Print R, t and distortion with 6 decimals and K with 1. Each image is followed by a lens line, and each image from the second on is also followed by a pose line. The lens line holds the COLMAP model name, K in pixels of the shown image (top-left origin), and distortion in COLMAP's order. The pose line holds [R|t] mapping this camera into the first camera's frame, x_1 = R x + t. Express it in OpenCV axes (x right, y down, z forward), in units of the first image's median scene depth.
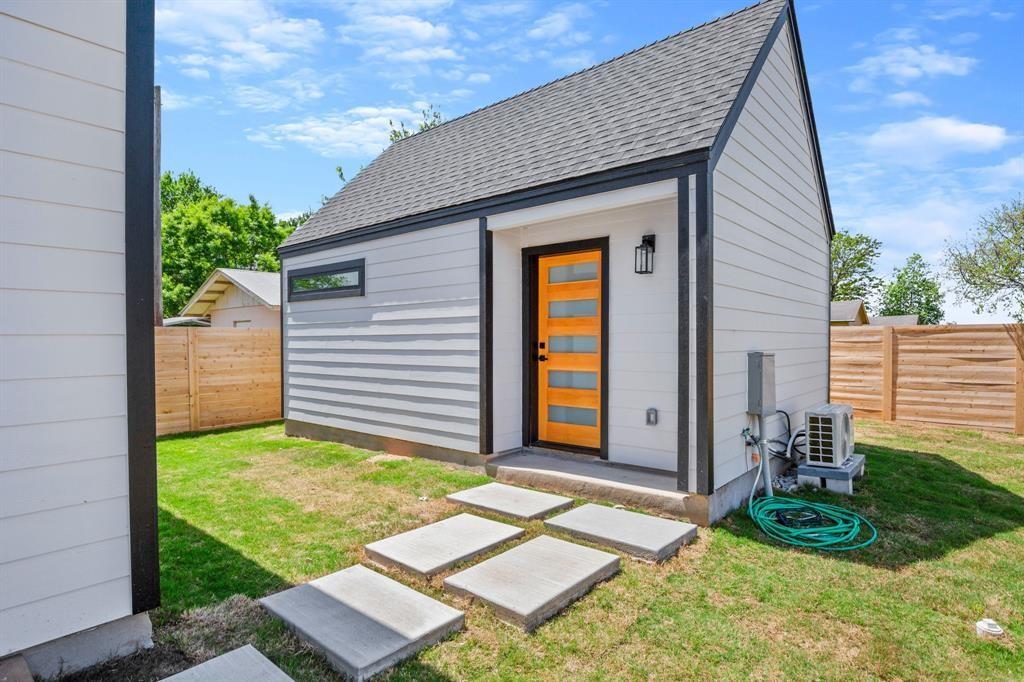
lens RADIAL K [[542.0, 0, 523.4], [0, 542.0, 347.6], [0, 0, 1]] dist [-0.010642, -0.004188]
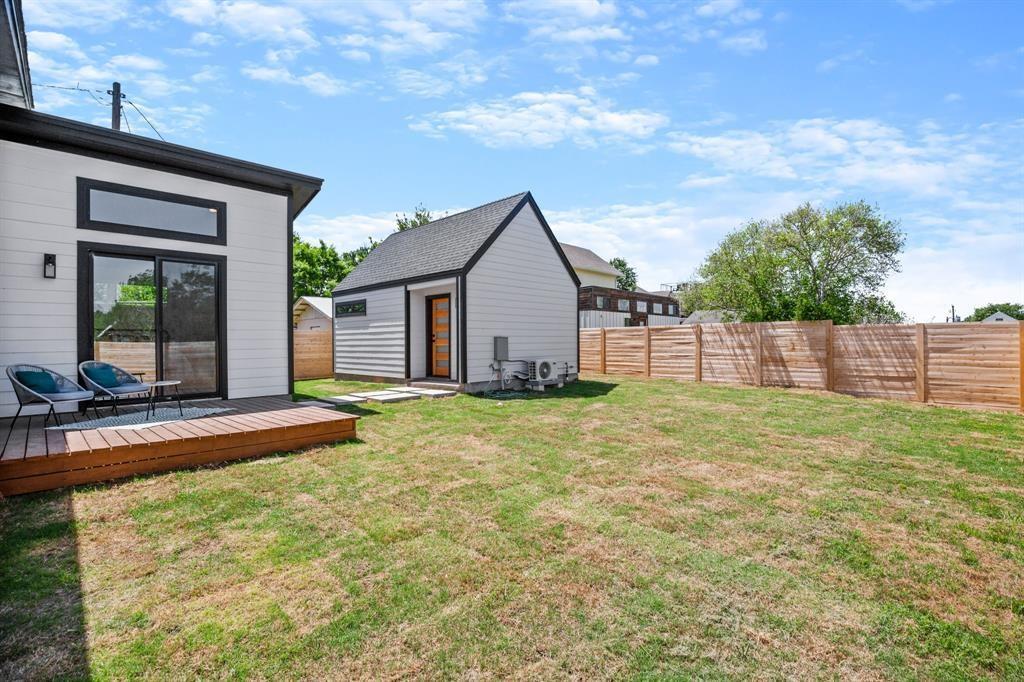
lens RADIAL K [[451.5, 0, 514.5], [0, 451.5, 342.5], [0, 0, 1]] dist [-0.000453, -0.000097]
pose [[0.997722, -0.006577, -0.067141, 0.432909], [0.006014, 0.999945, -0.008587, 0.036996], [0.067194, 0.008164, 0.997707, -0.811764]]
